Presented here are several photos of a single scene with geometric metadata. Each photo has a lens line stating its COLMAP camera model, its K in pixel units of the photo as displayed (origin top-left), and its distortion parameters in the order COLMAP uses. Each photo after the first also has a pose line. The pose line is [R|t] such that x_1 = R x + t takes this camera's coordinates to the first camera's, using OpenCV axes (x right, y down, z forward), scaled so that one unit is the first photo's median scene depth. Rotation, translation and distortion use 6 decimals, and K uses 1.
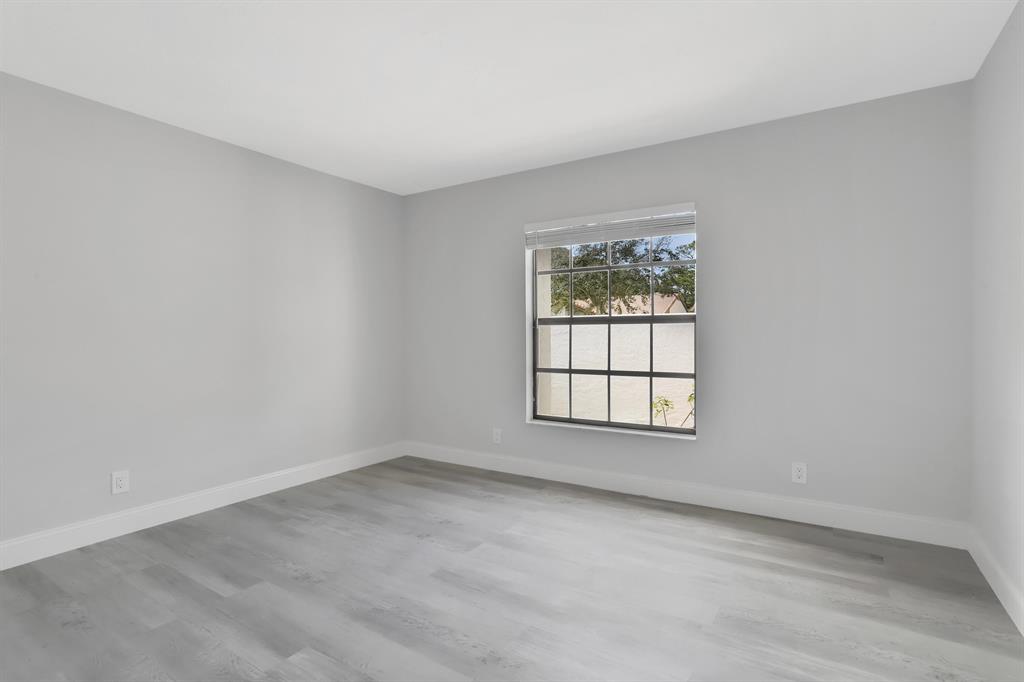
lens RADIAL K [[502.8, 0, 515.2], [0, 502.8, 340.4], [0, 0, 1]] dist [-0.050763, 0.028838]
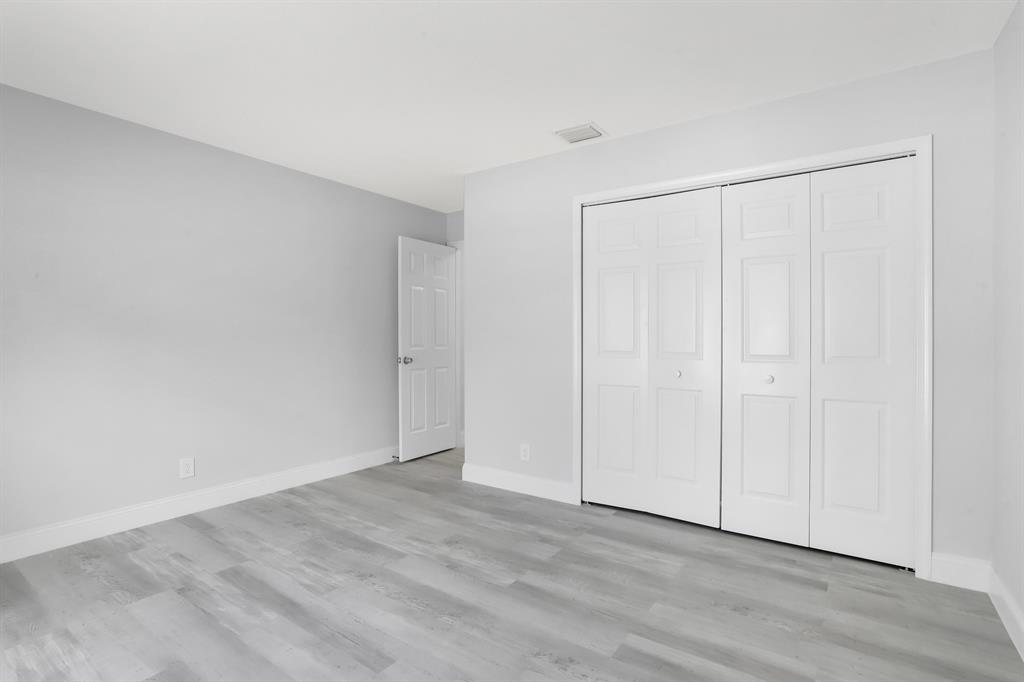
lens RADIAL K [[502.8, 0, 515.2], [0, 502.8, 340.4], [0, 0, 1]] dist [-0.050763, 0.028838]
pose [[-0.999217, 0.010669, 0.038087, -0.337252], [0.011407, 0.999750, 0.019217, -0.018702], [-0.037872, 0.019636, -0.999090, 1.511298]]
